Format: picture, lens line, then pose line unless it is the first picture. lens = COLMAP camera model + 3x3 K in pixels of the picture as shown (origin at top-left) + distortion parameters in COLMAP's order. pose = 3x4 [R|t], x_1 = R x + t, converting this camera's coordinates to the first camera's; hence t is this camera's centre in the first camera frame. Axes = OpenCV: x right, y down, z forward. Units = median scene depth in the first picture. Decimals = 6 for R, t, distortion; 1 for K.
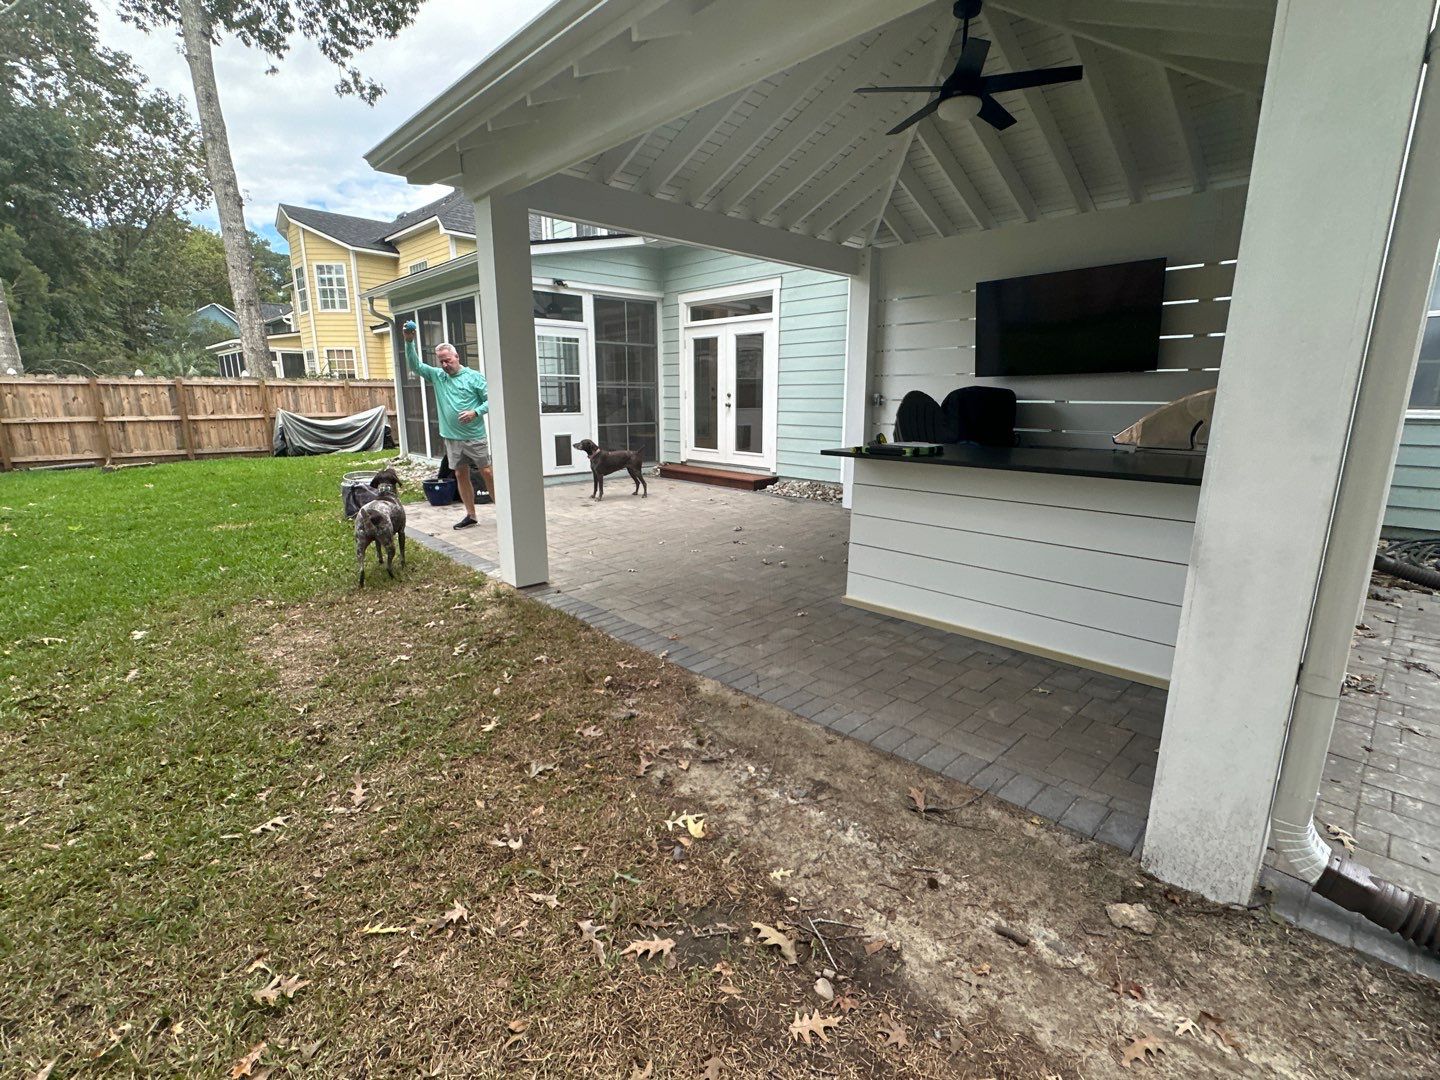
lens RADIAL K [[682.6, 0, 720.0], [0, 682.6, 540.0], [0, 0, 1]] dist [-0.006025, 0.001371]
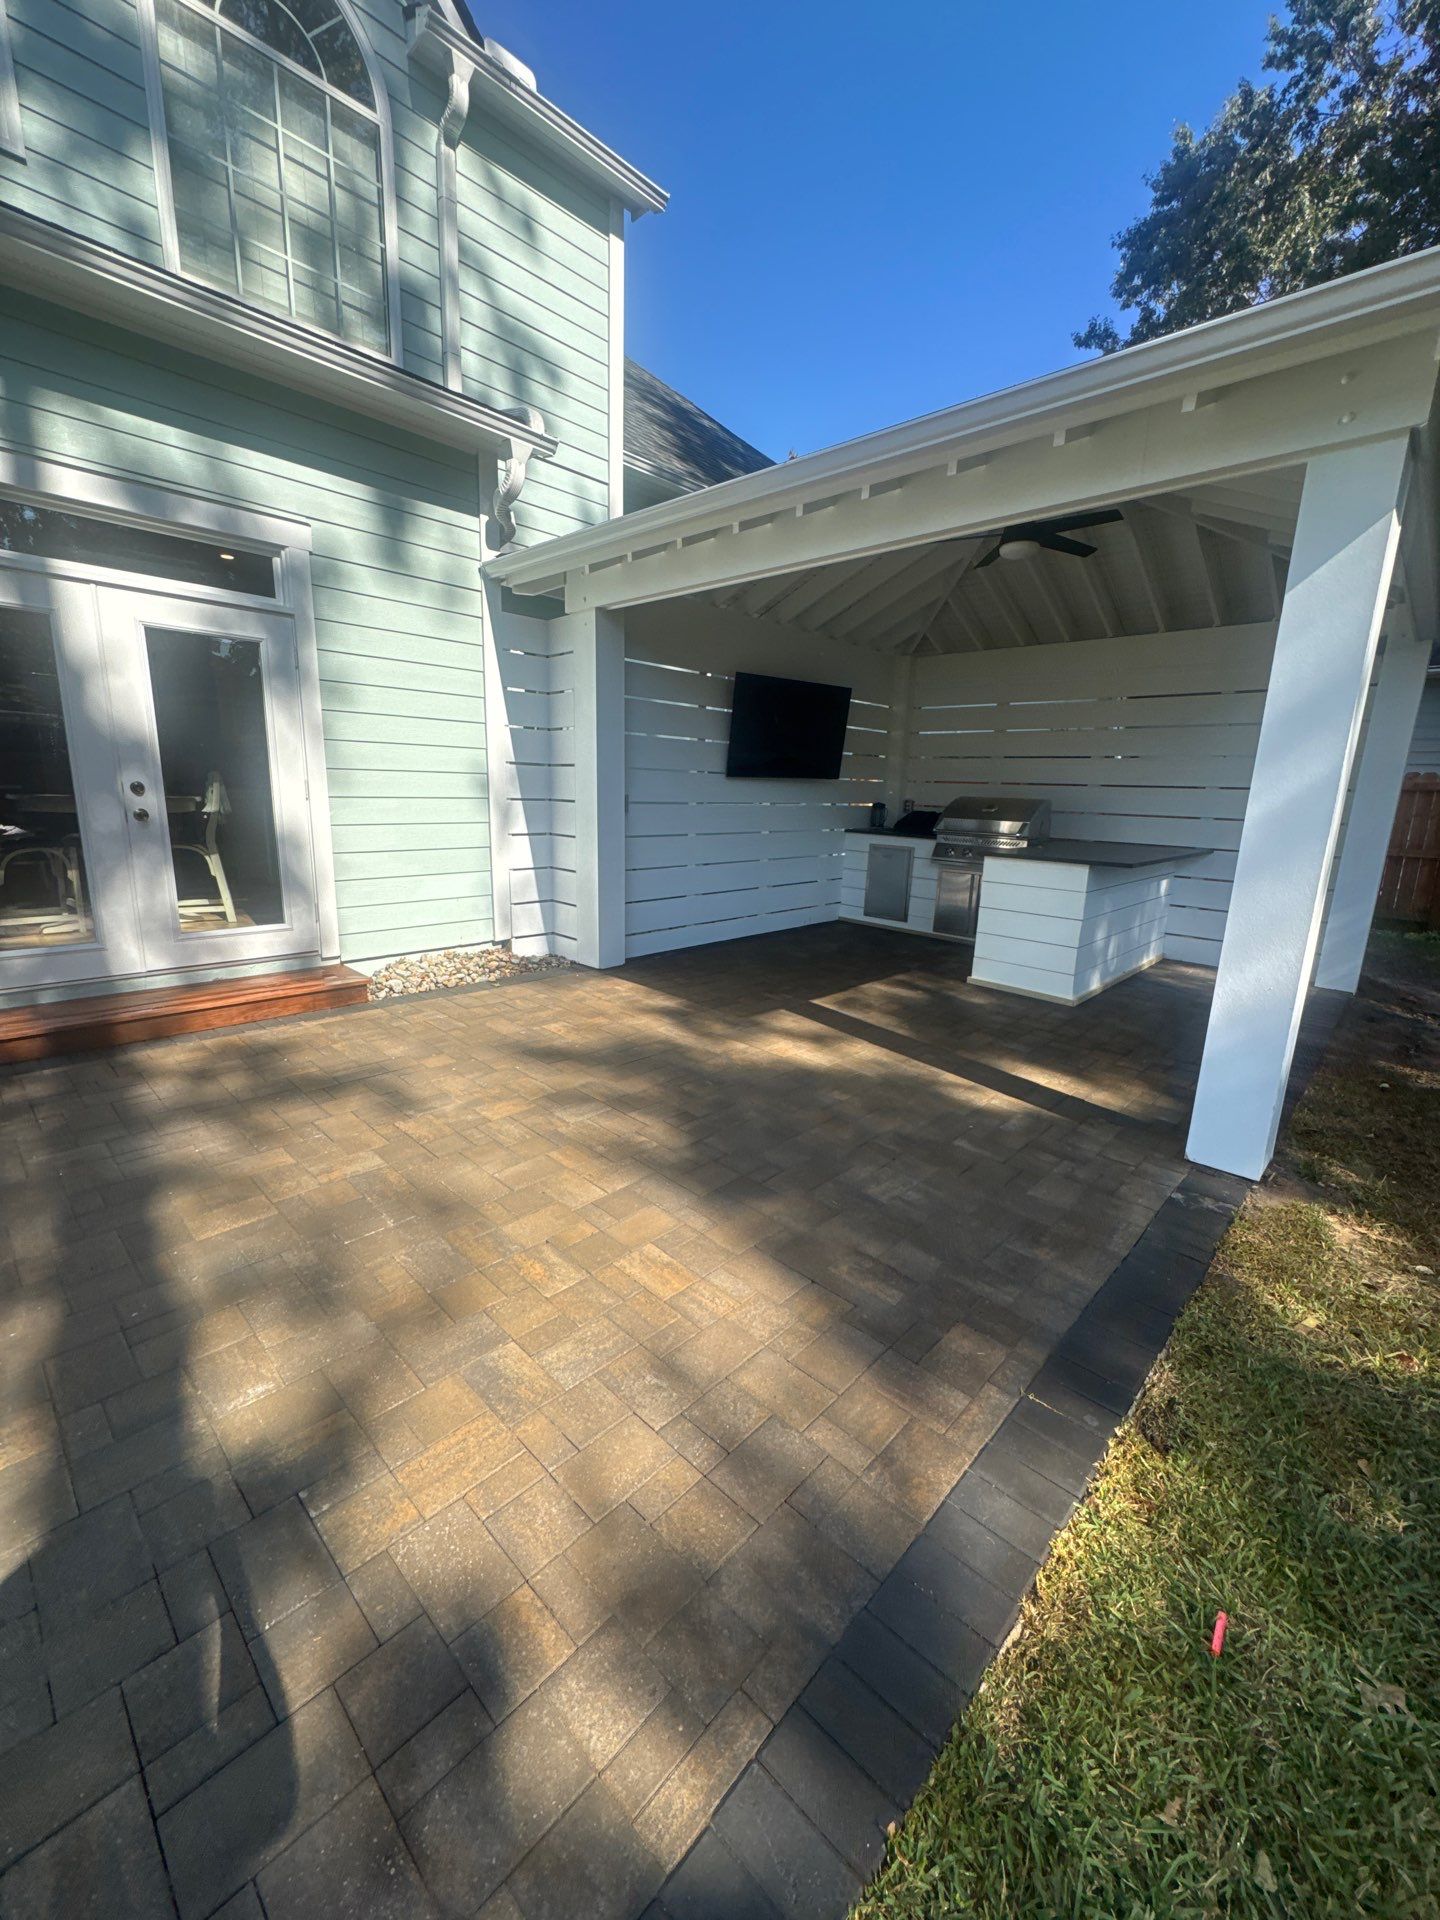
lens RADIAL K [[762.8, 0, 720.0], [0, 762.8, 960.0], [0, 0, 1]] dist [-0.000971, 0.000158]
pose [[-0.052794, -0.217351, 0.974665, -0.457565], [0.190330, 0.955944, 0.223485, -0.168157], [-0.980300, 0.197307, -0.009100, 0.762213]]
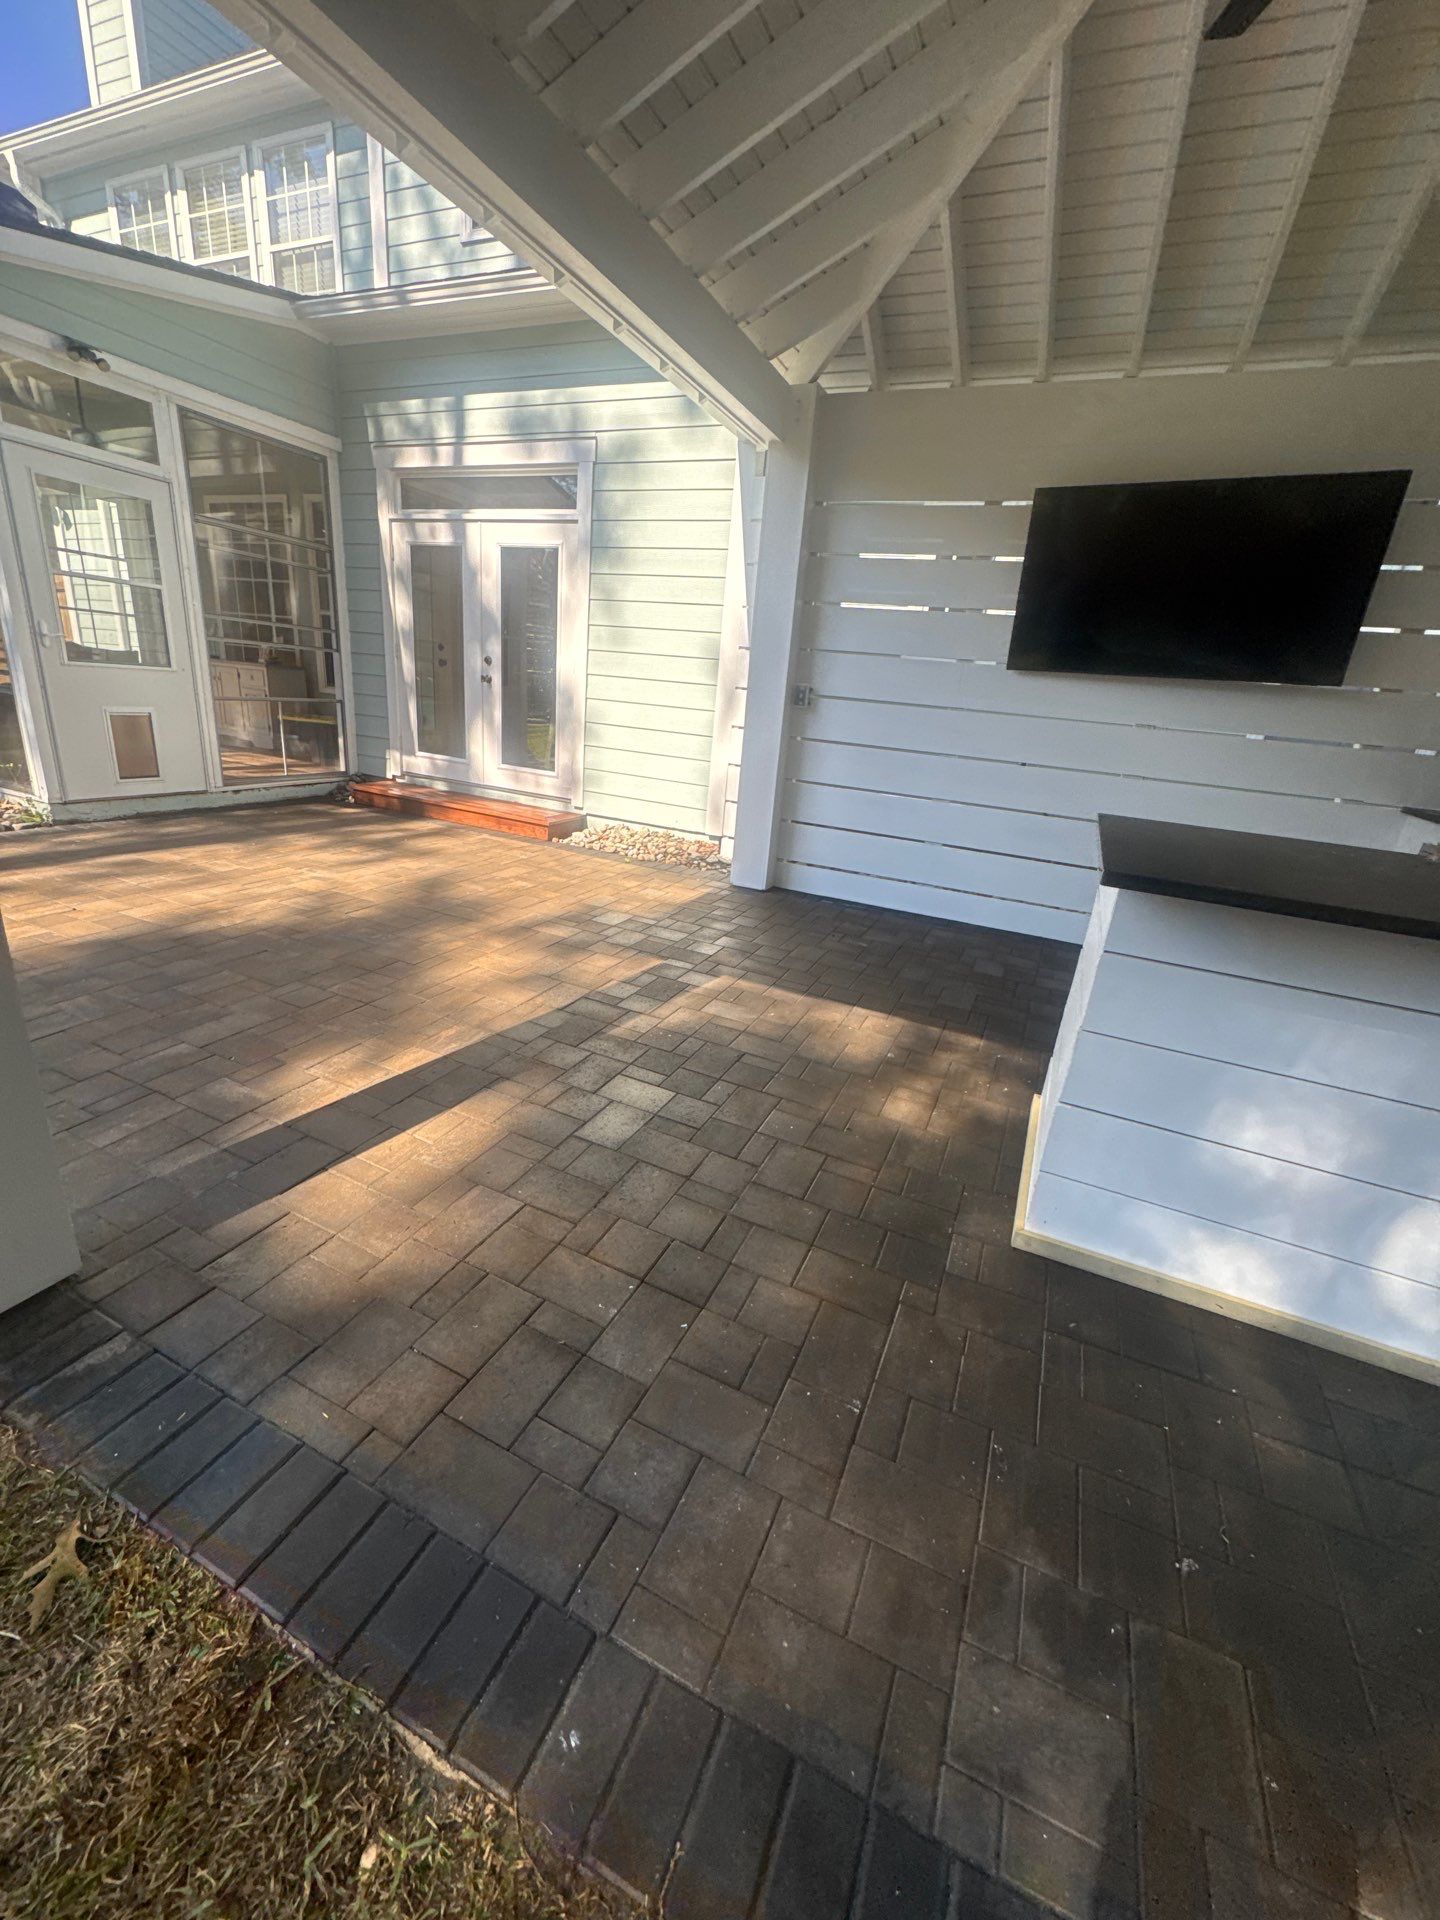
lens RADIAL K [[762.8, 0, 720.0], [0, 762.8, 960.0], [0, 0, 1]] dist [-0.000971, 0.000158]
pose [[0.923744, -0.044051, 0.380469, -0.061060], [-0.008071, 0.990905, 0.134322, -0.058543], [-0.382926, -0.127150, 0.914987, 0.340778]]
